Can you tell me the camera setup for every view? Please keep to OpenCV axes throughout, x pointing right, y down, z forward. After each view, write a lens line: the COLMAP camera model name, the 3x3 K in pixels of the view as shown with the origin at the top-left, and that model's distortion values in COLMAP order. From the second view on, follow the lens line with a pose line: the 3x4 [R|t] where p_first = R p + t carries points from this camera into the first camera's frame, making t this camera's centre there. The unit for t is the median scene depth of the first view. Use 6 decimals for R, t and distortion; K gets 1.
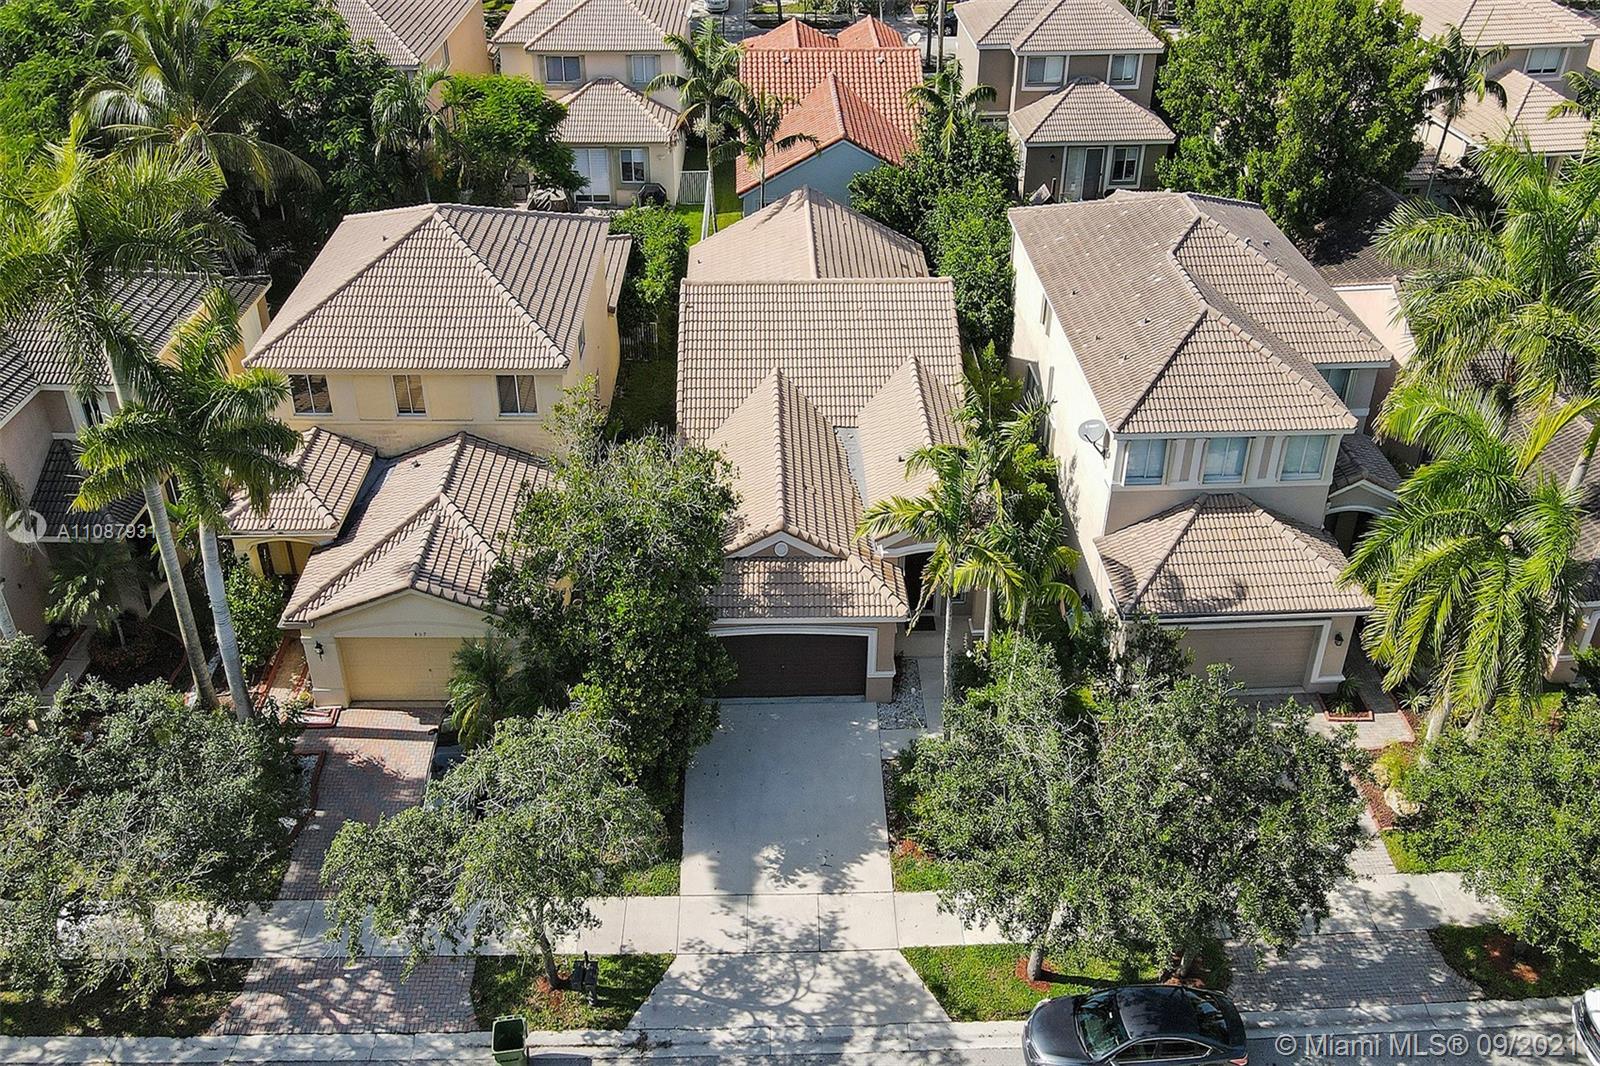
lens RADIAL K [[1219.4, 0, 800.5], [0, 1219.4, 406.2], [0, 0, 1]] dist [0.018553, 0.005108]
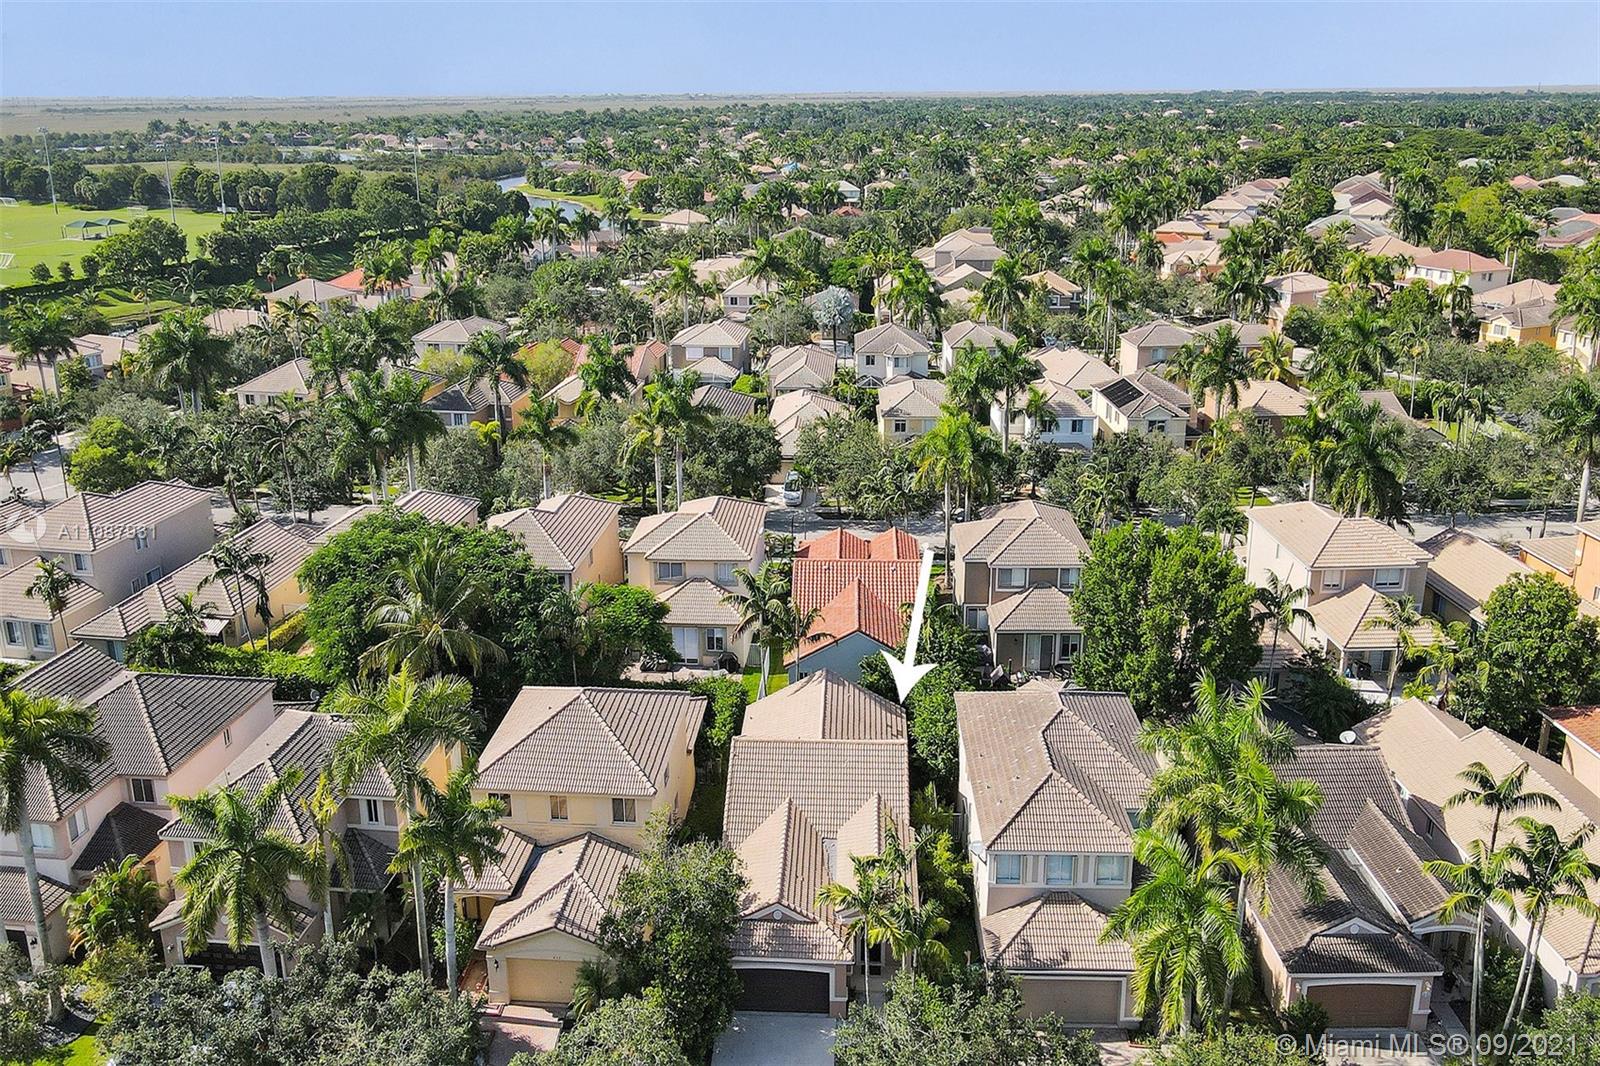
lens RADIAL K [[1139.5, 0, 792.0], [0, 1139.5, 592.4], [0, 0, 1]] dist [-0.025994, 0.064956]
pose [[0.995743, 0.020065, -0.089965, 0.125659], [-0.035919, 0.983333, -0.178233, -0.034370], [0.084889, 0.180706, 0.979867, -0.538458]]
